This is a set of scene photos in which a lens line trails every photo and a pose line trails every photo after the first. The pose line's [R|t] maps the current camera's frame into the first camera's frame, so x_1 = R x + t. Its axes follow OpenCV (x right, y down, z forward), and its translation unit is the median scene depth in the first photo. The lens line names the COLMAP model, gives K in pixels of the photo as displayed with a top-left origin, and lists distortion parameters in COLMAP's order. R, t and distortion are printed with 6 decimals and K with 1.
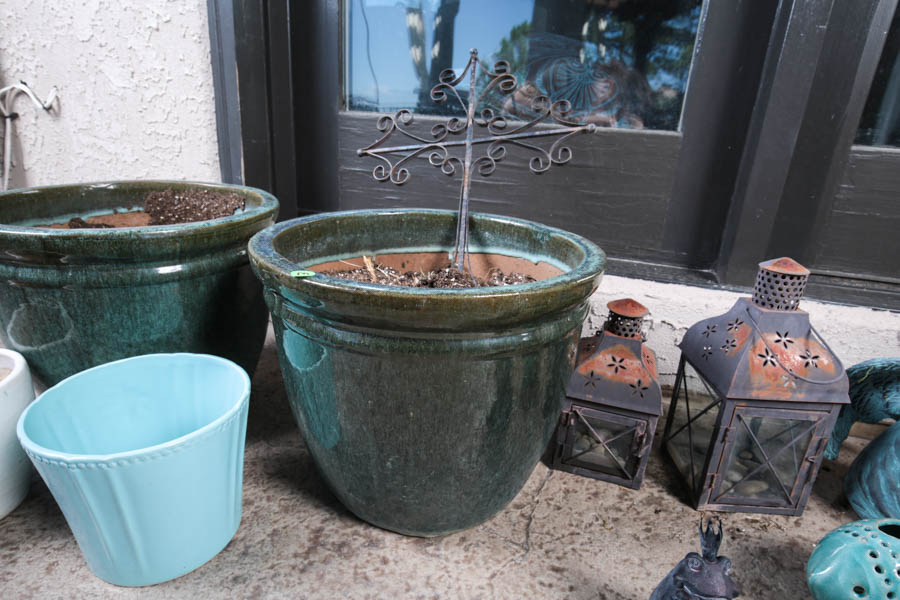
lens RADIAL K [[496.2, 0, 452.9], [0, 496.2, 304.0], [0, 0, 1]] dist [-0.033380, 0.007006]
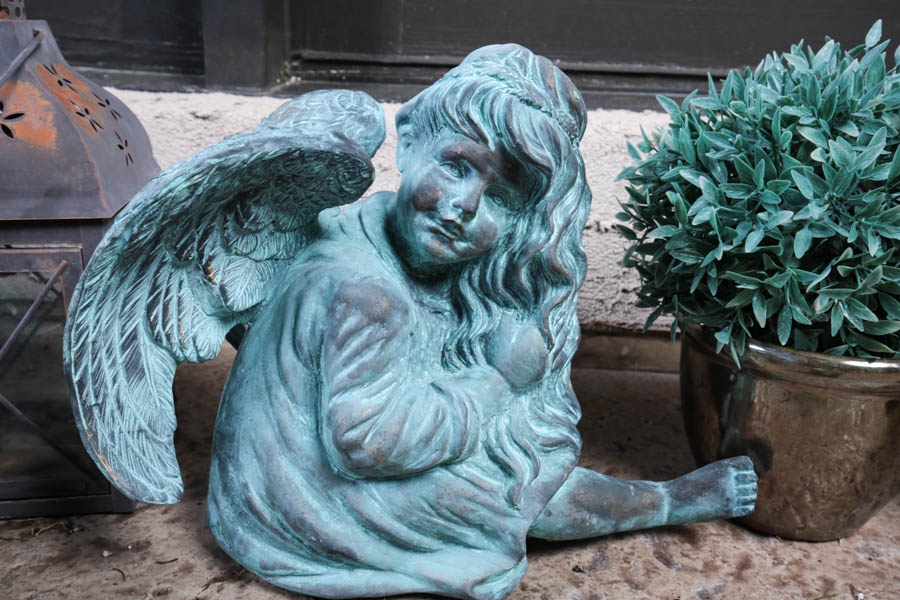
lens RADIAL K [[839.2, 0, 451.4], [0, 839.2, 298.0], [0, 0, 1]] dist [0.032483, 0.000000]
pose [[0.977725, -0.077890, 0.194905, 0.843444], [0.081059, 0.996675, -0.008326, 0.272397], [-0.193608, 0.023939, 0.980787, 0.179219]]
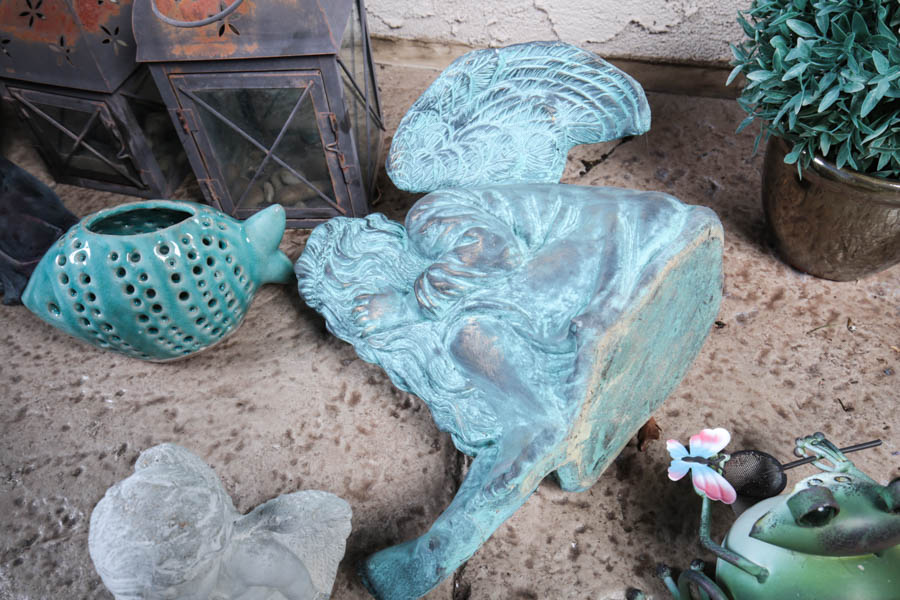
lens RADIAL K [[725.2, 0, 449.6], [0, 725.2, 303.6], [0, 0, 1]] dist [0.028447, -0.013913]
pose [[0.995286, -0.081688, -0.052286, 0.854315], [0.096888, 0.861899, 0.497738, 0.034408], [0.004406, -0.500457, 0.865750, 0.058950]]
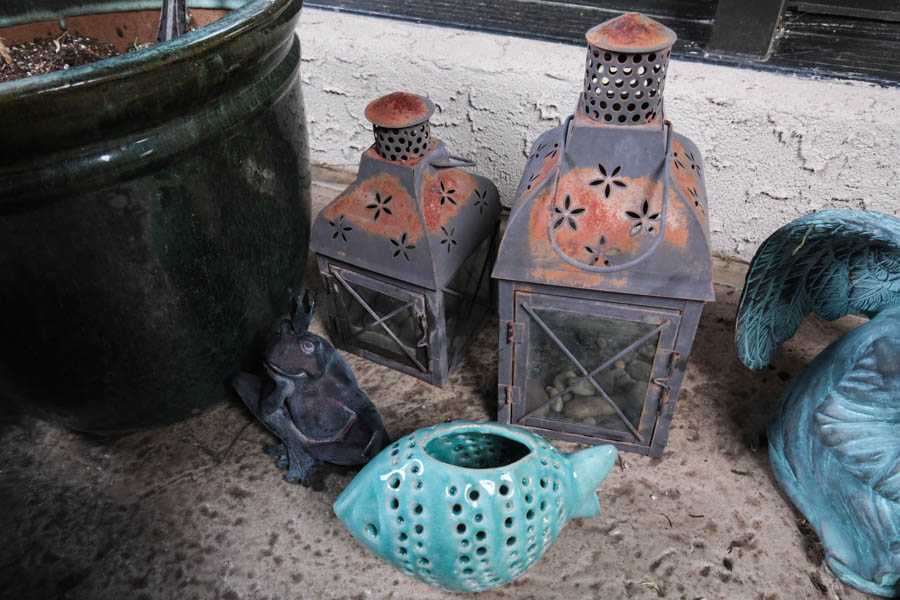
lens RADIAL K [[664.1, 0, 451.4], [0, 664.1, 301.4], [0, 0, 1]] dist [0.007861, 0.002047]
pose [[0.983096, 0.055907, -0.174347, 0.571279], [0.008239, 0.937767, 0.347167, -0.052076], [0.182906, -0.342734, 0.921454, 0.216546]]
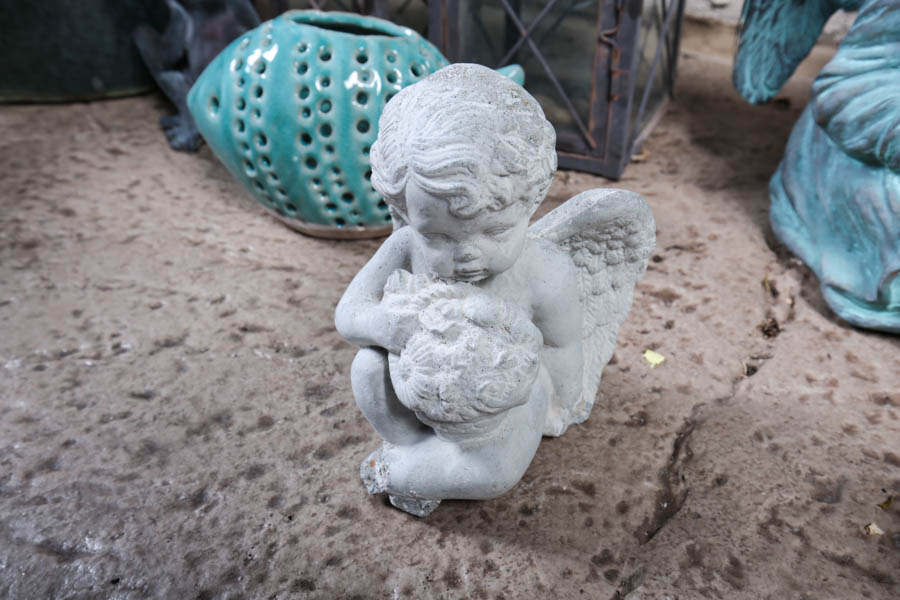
lens RADIAL K [[839.2, 0, 438.0], [0, 839.2, 302.1], [0, 0, 1]] dist [0.032483, 0.000000]
pose [[0.924582, 0.172806, -0.339538, 0.840388], [-0.081415, 0.960247, 0.267016, 0.340945], [0.372183, -0.219235, 0.901896, 0.118622]]
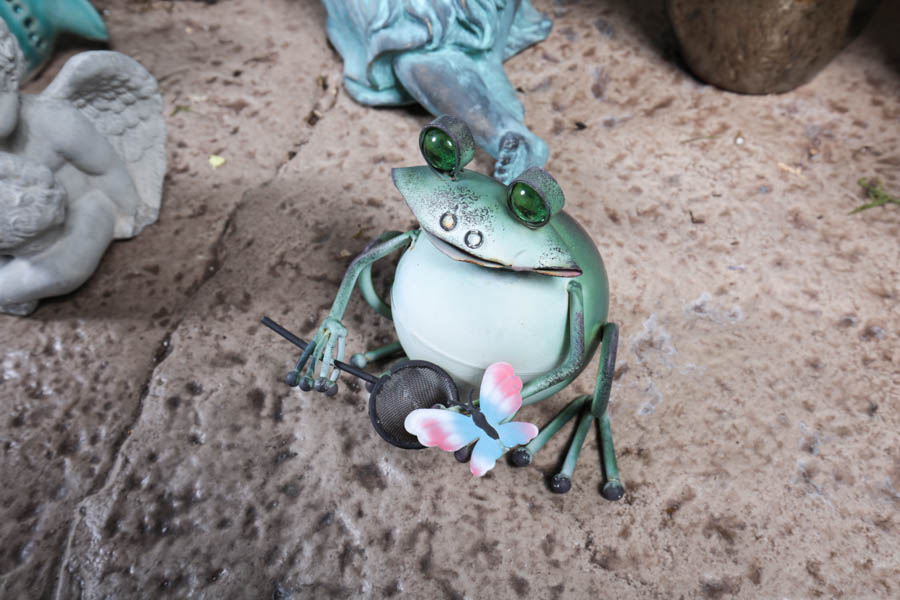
lens RADIAL K [[839.2, 0, 452.8], [0, 839.2, 304.9], [0, 0, 1]] dist [0.032483, 0.000000]
pose [[0.988985, 0.035535, -0.143688, 1.130598], [0.042943, 0.860117, 0.508287, 0.248025], [0.141650, -0.508858, 0.849116, -0.004966]]
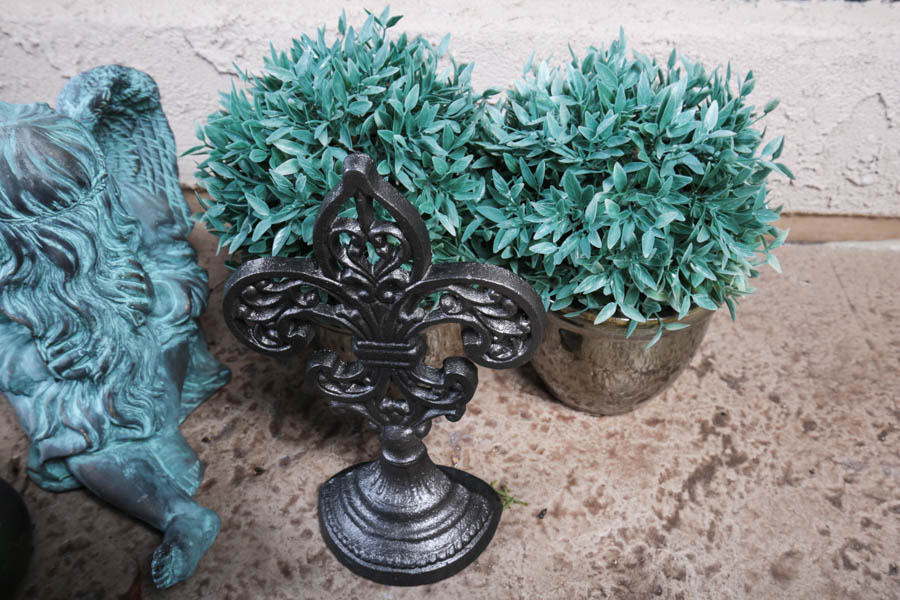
lens RADIAL K [[762.5, 0, 454.9], [0, 762.5, 298.2], [0, 0, 1]] dist [0.041749, -0.005319]
pose [[0.985181, -0.160740, 0.059842, 1.323005], [0.127502, 0.919705, 0.371331, 0.060042], [-0.114725, -0.358198, 0.926570, 0.063172]]
